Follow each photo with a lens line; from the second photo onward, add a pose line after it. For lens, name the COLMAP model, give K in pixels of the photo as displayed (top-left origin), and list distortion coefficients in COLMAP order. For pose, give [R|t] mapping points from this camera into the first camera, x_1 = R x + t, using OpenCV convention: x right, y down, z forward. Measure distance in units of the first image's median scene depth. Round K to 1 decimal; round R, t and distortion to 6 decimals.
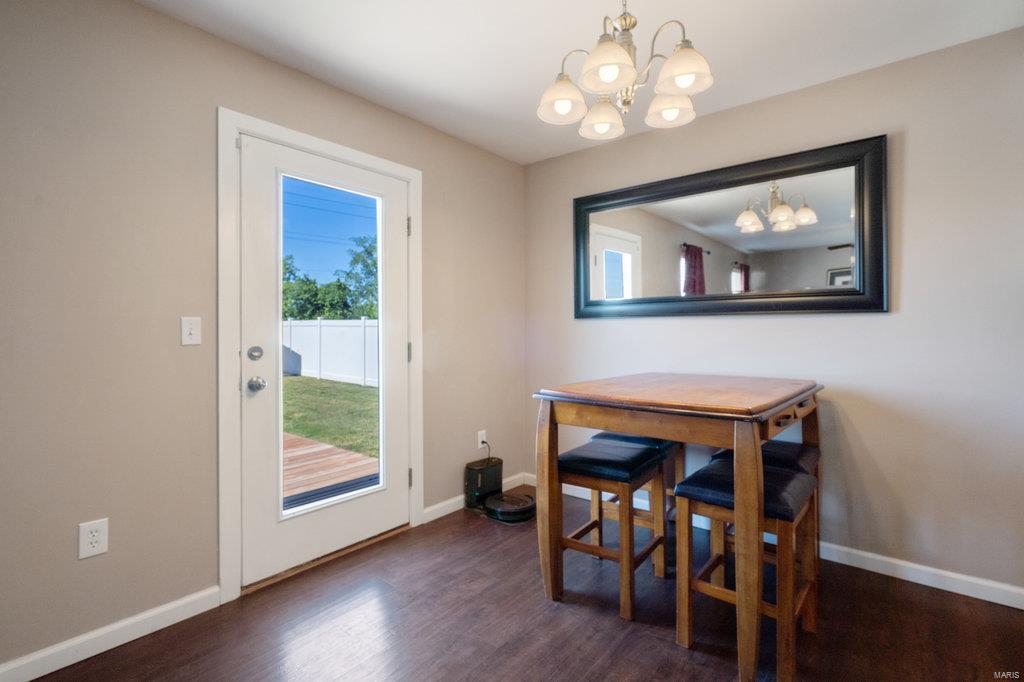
lens RADIAL K [[486.9, 0, 496.5], [0, 486.9, 325.5], [0, 0, 1]] dist [-0.023548, 0.003316]
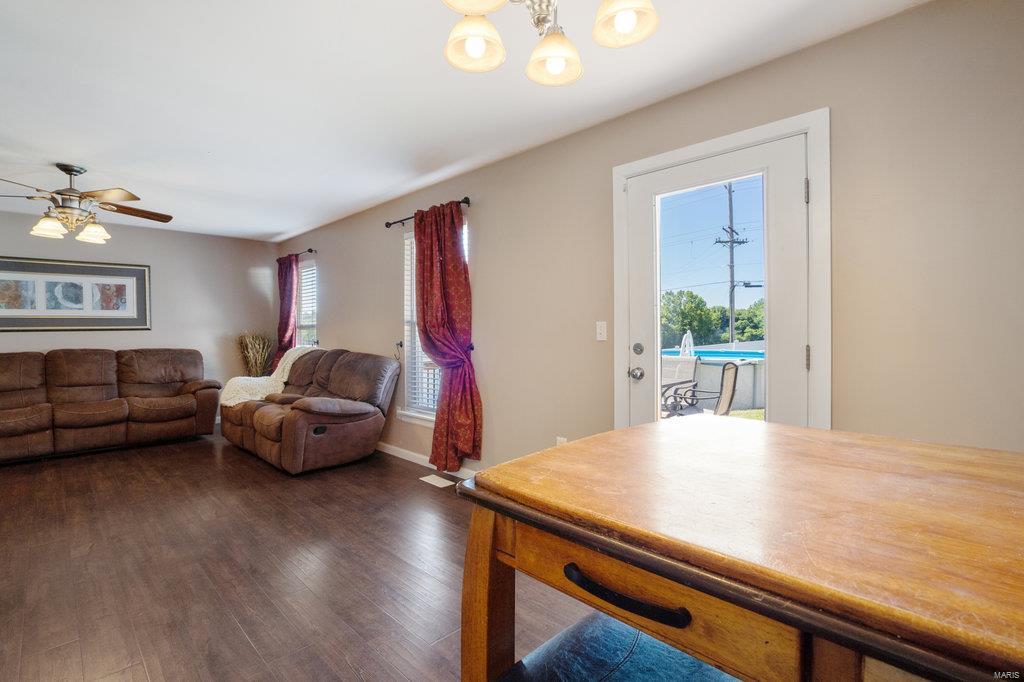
lens RADIAL K [[486.9, 0, 519.4], [0, 486.9, 343.2], [0, 0, 1]] dist [-0.023548, 0.003316]
pose [[-0.075229, 0.022908, -0.996903, 0.587525], [0.018744, 0.999592, 0.021555, 0.007231], [0.996990, -0.017064, -0.075628, 0.585401]]
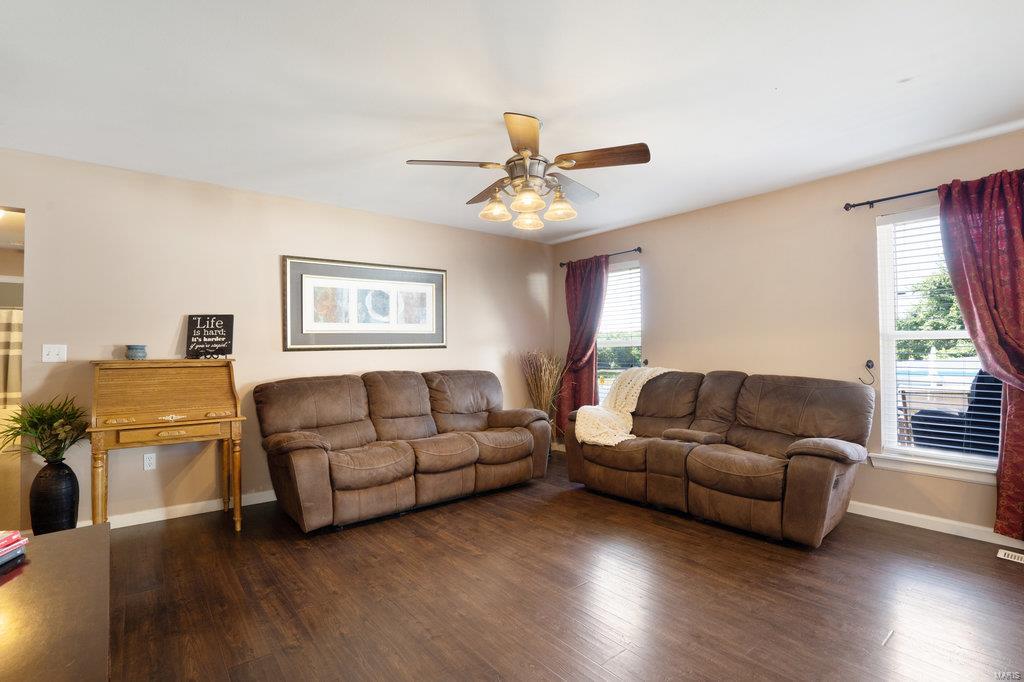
lens RADIAL K [[504.5, 0, 498.6], [0, 504.5, 330.6], [0, 0, 1]] dist [-0.030449, 0.001463]
pose [[-0.178858, -0.038818, -0.983109, 0.395583], [0.022291, 0.998805, -0.043493, -0.012149], [0.983622, -0.029693, -0.177779, -0.542060]]
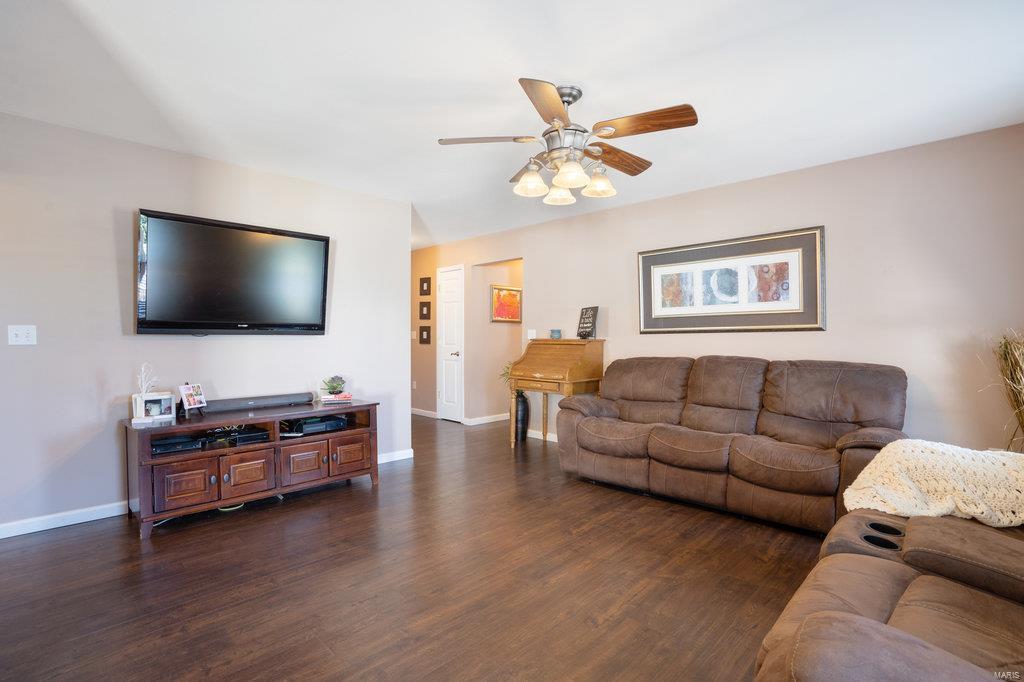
lens RADIAL K [[486.9, 0, 510.8], [0, 486.9, 335.7], [0, 0, 1]] dist [-0.023548, 0.003316]
pose [[-0.998191, -0.003448, 0.060029, -0.504685], [-0.004438, 0.999856, -0.016362, 0.004277], [-0.059964, -0.016599, -0.998063, 0.206793]]
